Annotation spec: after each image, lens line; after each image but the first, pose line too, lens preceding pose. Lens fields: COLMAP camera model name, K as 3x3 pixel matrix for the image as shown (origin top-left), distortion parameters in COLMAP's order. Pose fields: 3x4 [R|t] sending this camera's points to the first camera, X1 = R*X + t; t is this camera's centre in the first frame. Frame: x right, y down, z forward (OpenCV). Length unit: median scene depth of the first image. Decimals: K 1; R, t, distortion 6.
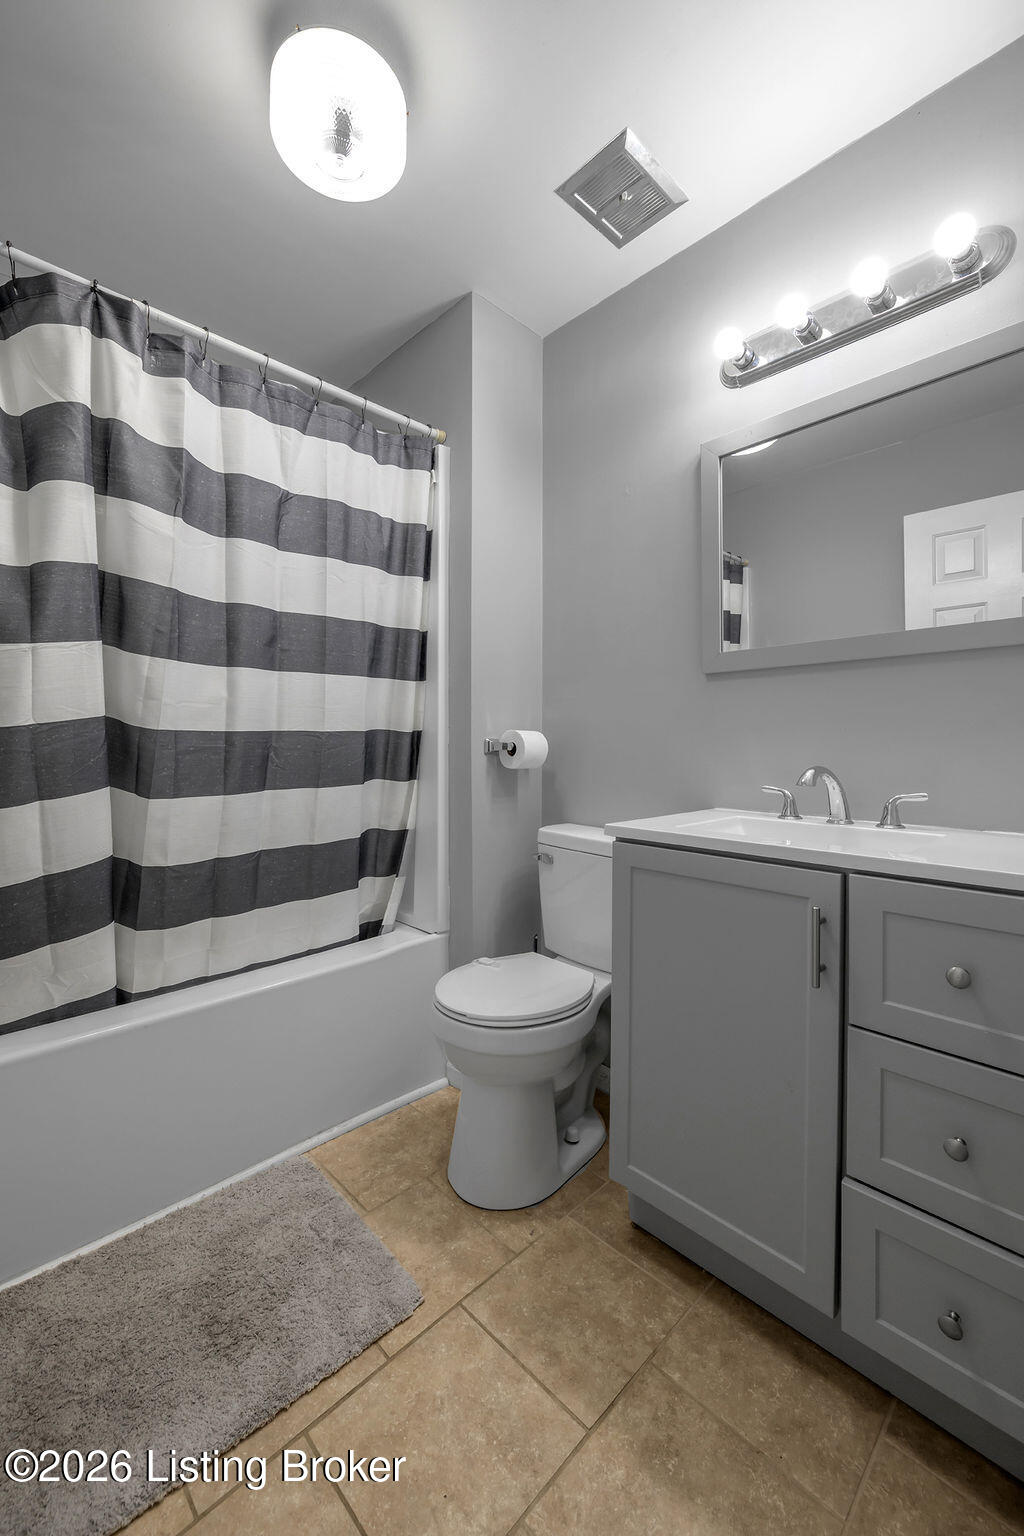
lens RADIAL K [[632.8, 0, 512.0], [0, 632.8, 768.0], [0, 0, 1]] dist [0.000746, 0.000121]
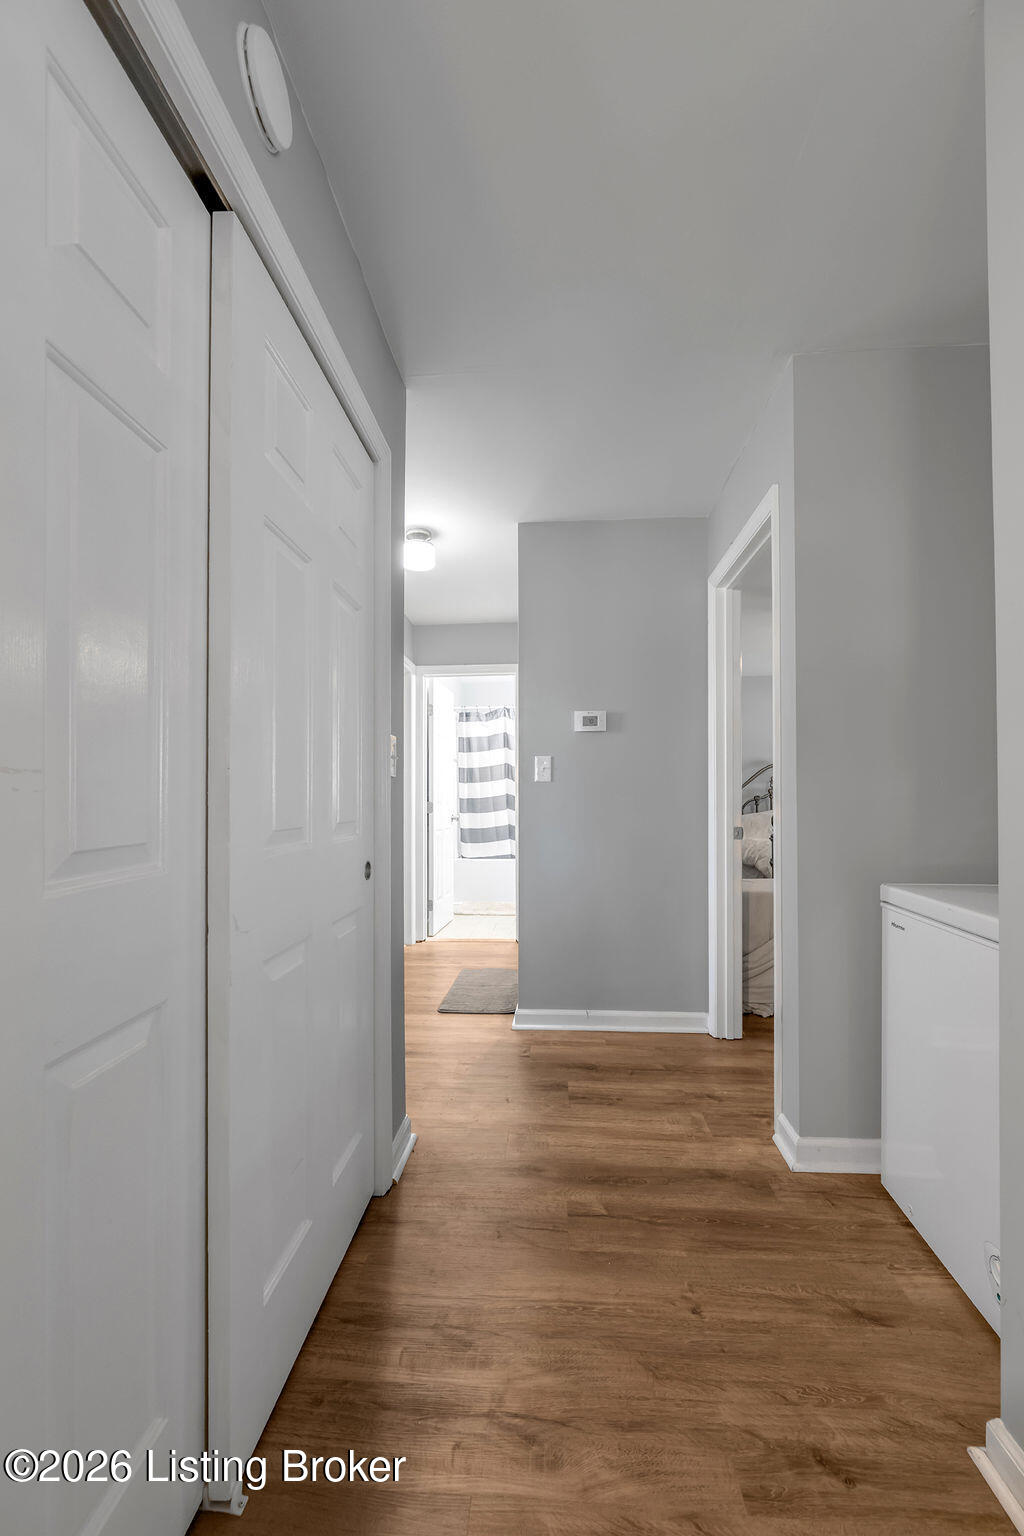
lens RADIAL K [[616.5, 0, 512.8], [0, 616.5, 792.0], [0, 0, 1]] dist [-0.000297, -0.000032]
pose [[-0.745437, -0.003131, -0.666569, 2.169499], [-0.024337, 0.999450, 0.022522, -0.193501], [0.666132, 0.033011, -0.745103, 4.319231]]
